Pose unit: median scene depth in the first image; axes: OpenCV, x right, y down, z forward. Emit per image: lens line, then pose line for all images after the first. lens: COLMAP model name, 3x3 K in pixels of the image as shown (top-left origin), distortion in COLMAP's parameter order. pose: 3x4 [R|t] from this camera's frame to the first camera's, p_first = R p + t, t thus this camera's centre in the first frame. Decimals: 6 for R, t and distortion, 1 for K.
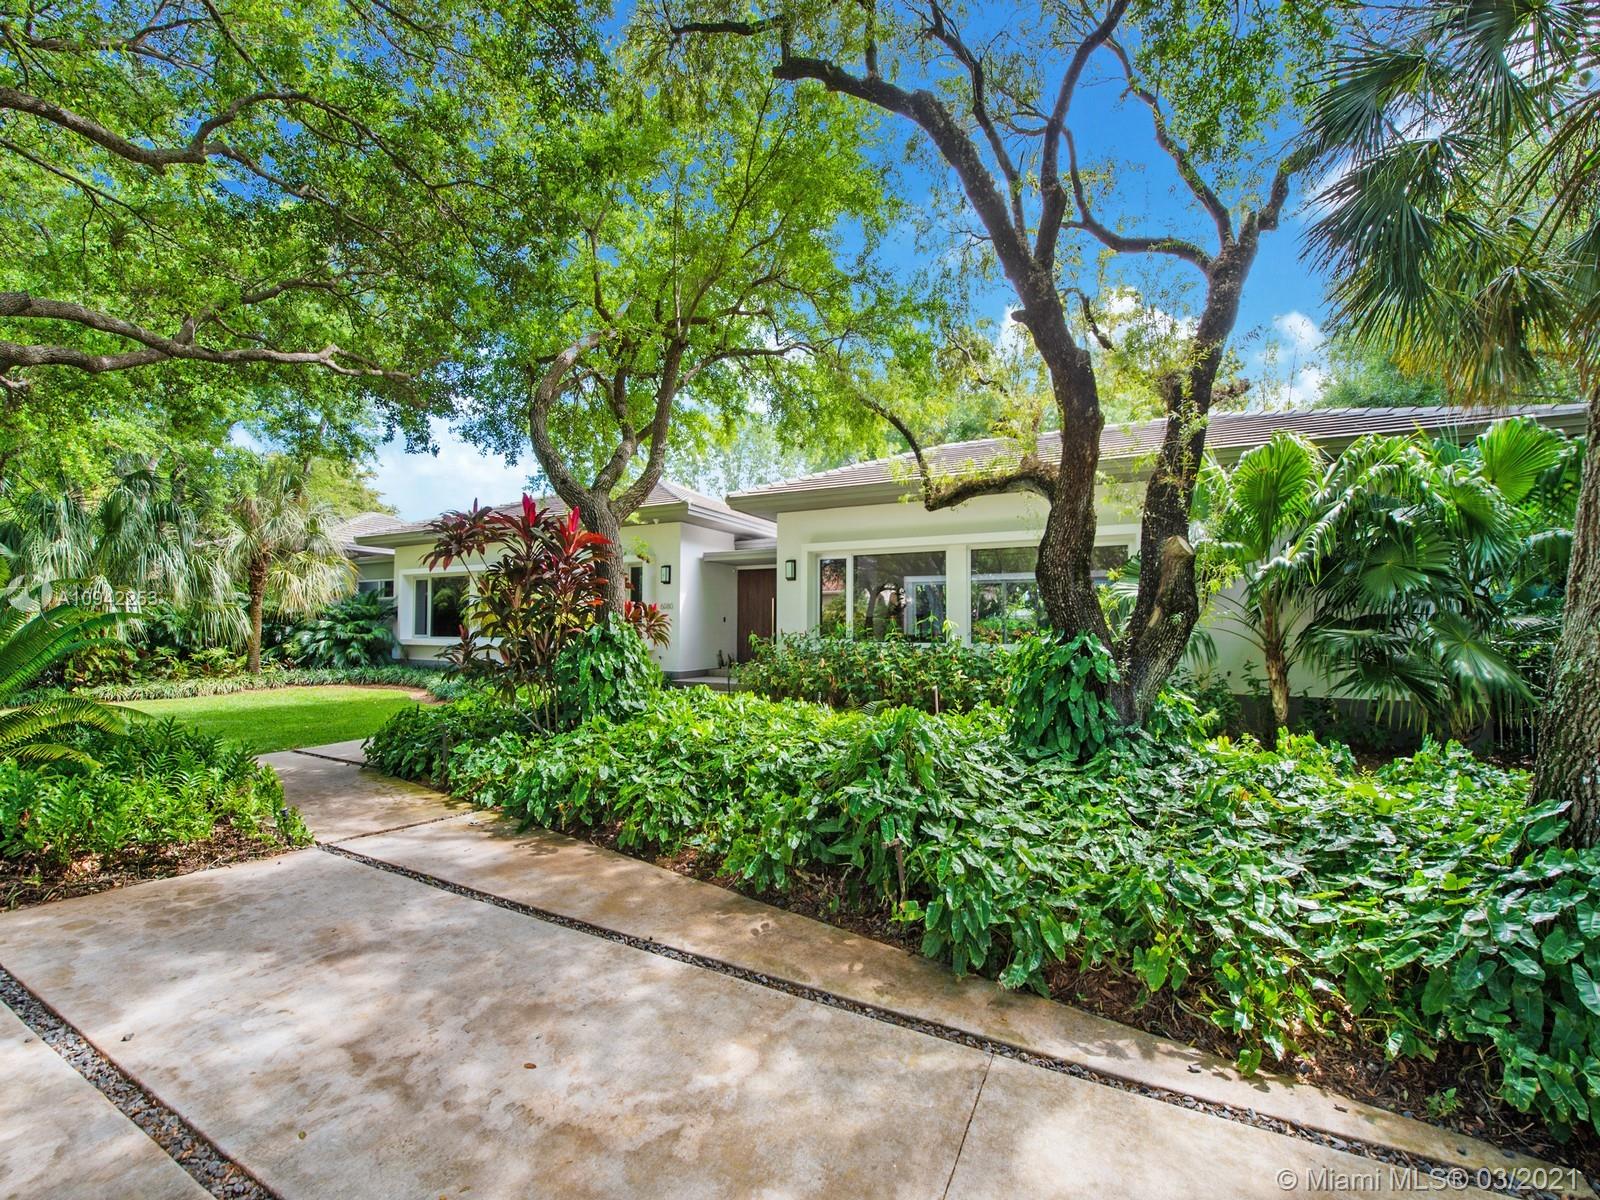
lens RADIAL K [[642.3, 0, 804.8], [0, 642.3, 617.4], [0, 0, 1]] dist [-0.015248, 0.000003]
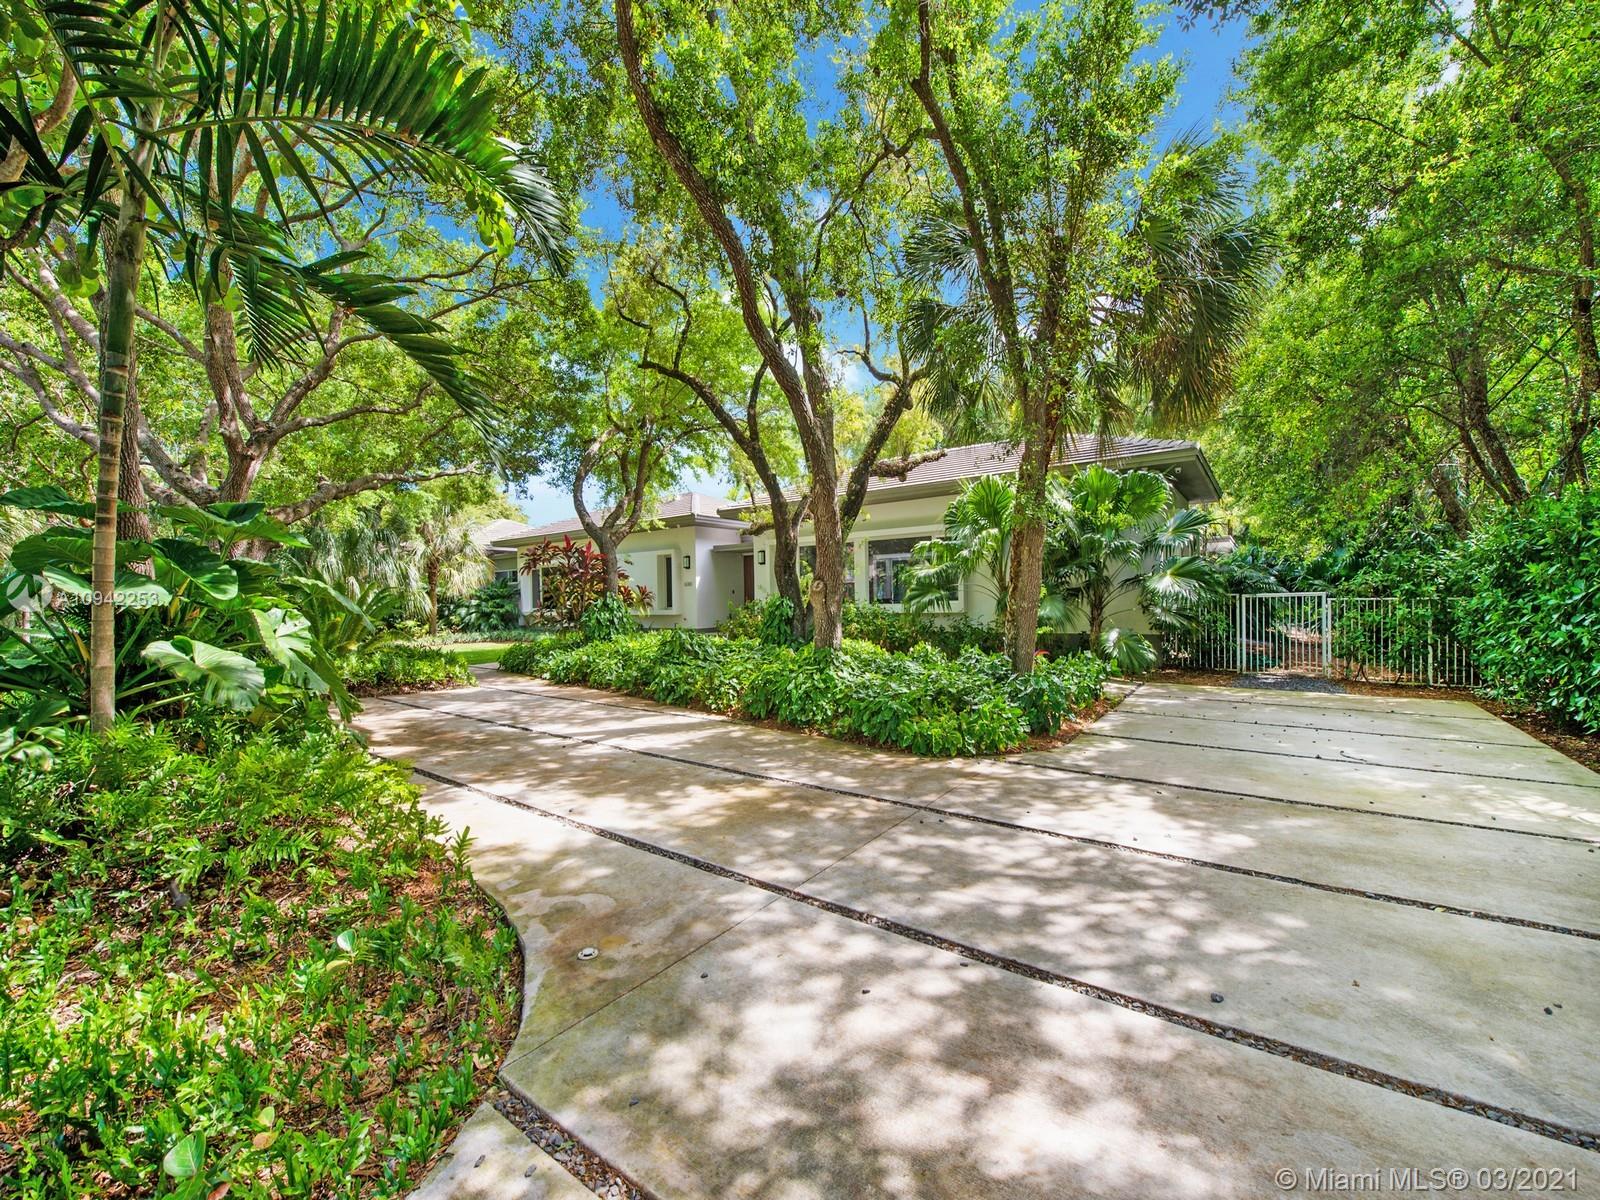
lens RADIAL K [[647.5, 0, 800.0], [0, 647.5, 600.0], [0, 0, 1]] dist [0.000311, -0.000004]
pose [[0.984272, -0.026901, -0.174597, 0.291301], [0.030876, 0.999321, 0.020090, -0.002339], [0.173938, -0.025165, 0.984435, -0.403055]]
